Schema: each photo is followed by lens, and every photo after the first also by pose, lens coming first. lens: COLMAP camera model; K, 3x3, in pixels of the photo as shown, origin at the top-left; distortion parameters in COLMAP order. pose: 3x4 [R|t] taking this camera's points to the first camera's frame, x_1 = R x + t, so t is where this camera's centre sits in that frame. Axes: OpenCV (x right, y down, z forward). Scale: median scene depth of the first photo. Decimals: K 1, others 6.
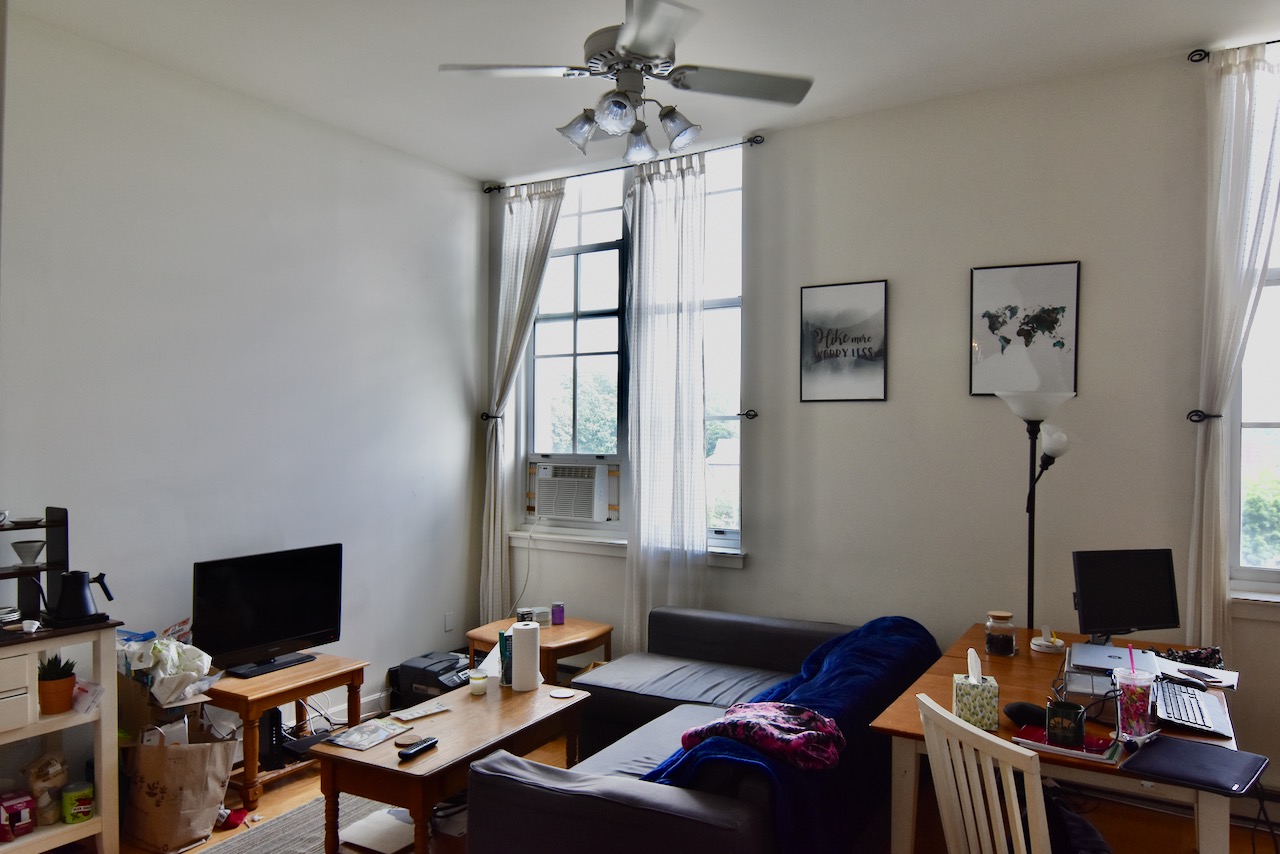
lens RADIAL K [[881.3, 0, 640.9], [0, 881.3, 428.2], [0, 0, 1]] dist [0.000801, -0.010819]
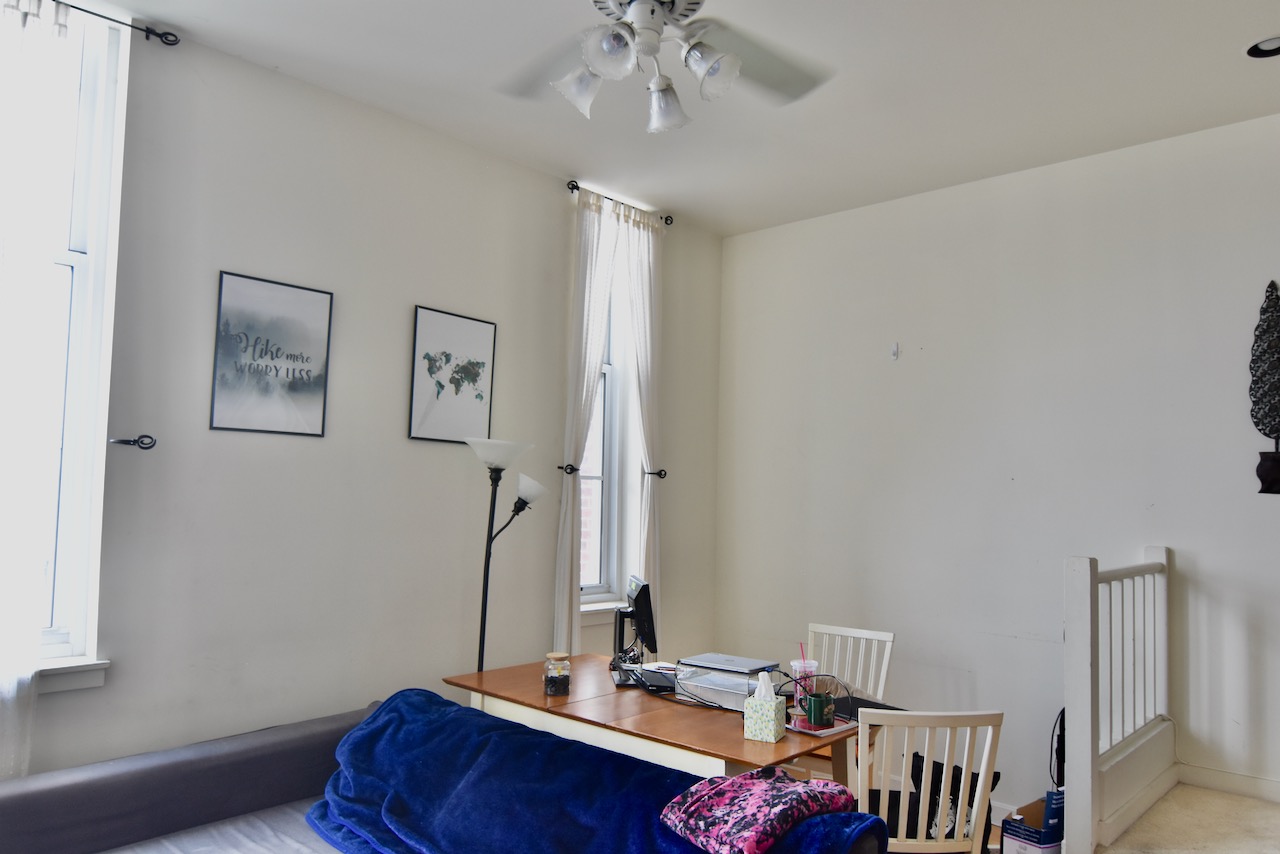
lens RADIAL K [[881.3, 0, 640.0], [0, 881.3, 434.0], [0, 0, 1]] dist [0.000801, -0.010819]
pose [[0.171142, 0.060793, 0.983369, -0.520666], [-0.030486, 0.997943, -0.056388, 0.003965], [-0.984775, -0.020329, 0.172643, 0.603276]]
